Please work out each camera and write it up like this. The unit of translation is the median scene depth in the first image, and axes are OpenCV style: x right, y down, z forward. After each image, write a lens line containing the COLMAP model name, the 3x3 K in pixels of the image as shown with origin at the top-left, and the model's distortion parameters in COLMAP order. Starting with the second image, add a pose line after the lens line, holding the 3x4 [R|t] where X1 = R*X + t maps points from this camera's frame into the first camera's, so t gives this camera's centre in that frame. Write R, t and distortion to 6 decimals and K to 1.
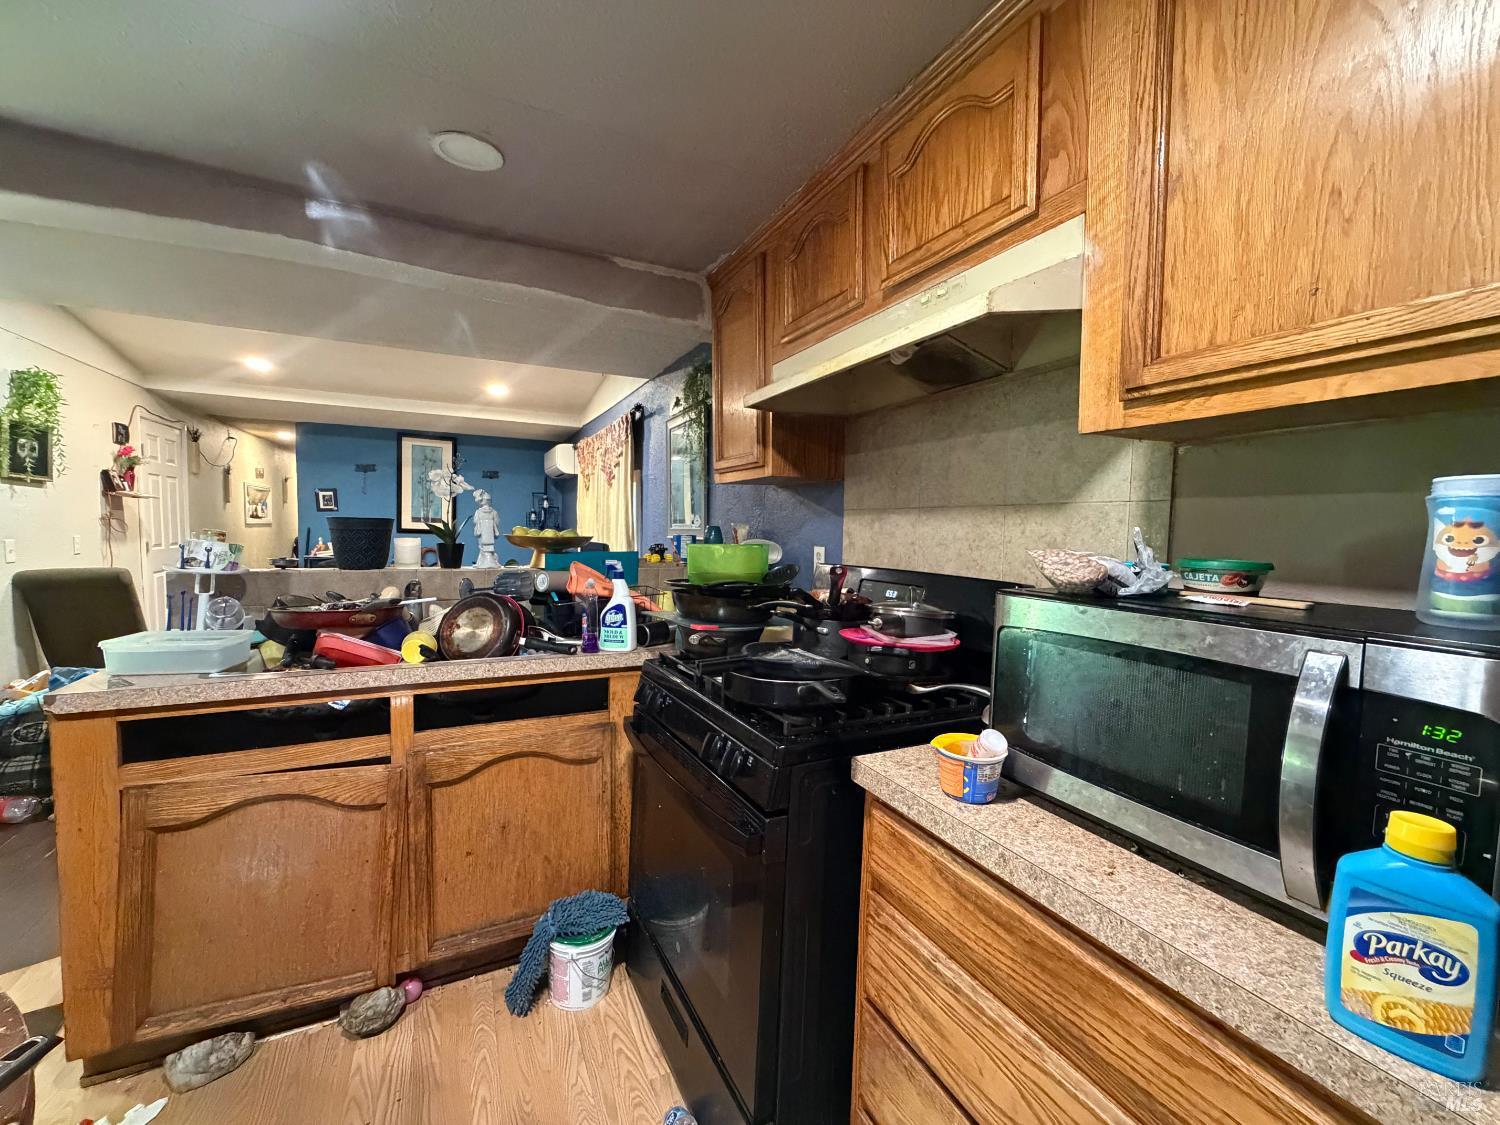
lens RADIAL K [[607.9, 0, 750.0], [0, 607.9, 562.5], [0, 0, 1]] dist [0.002936, 0.000311]
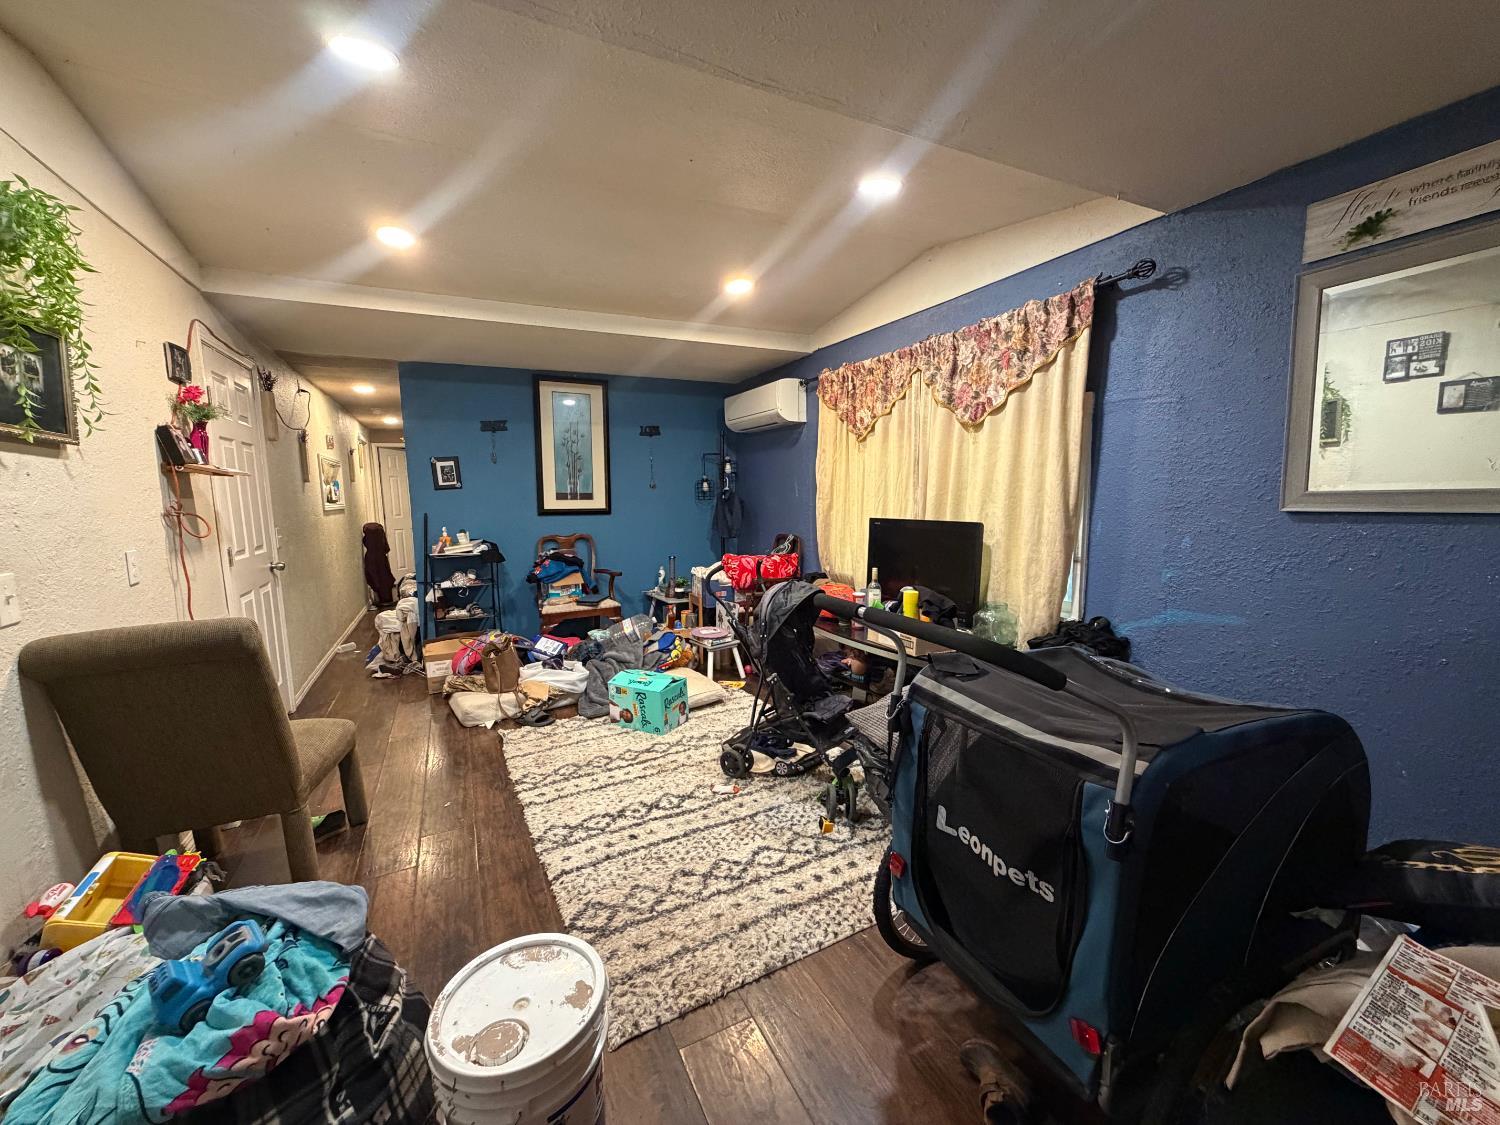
lens RADIAL K [[598.6, 0, 750.0], [0, 598.6, 562.5], [0, 0, 1]] dist [-0.001982, -0.000341]
pose [[0.999191, -0.039107, 0.009342, -0.485386], [0.038486, 0.997500, 0.059274, -0.036581], [-0.011637, -0.058866, 0.998198, 0.405102]]
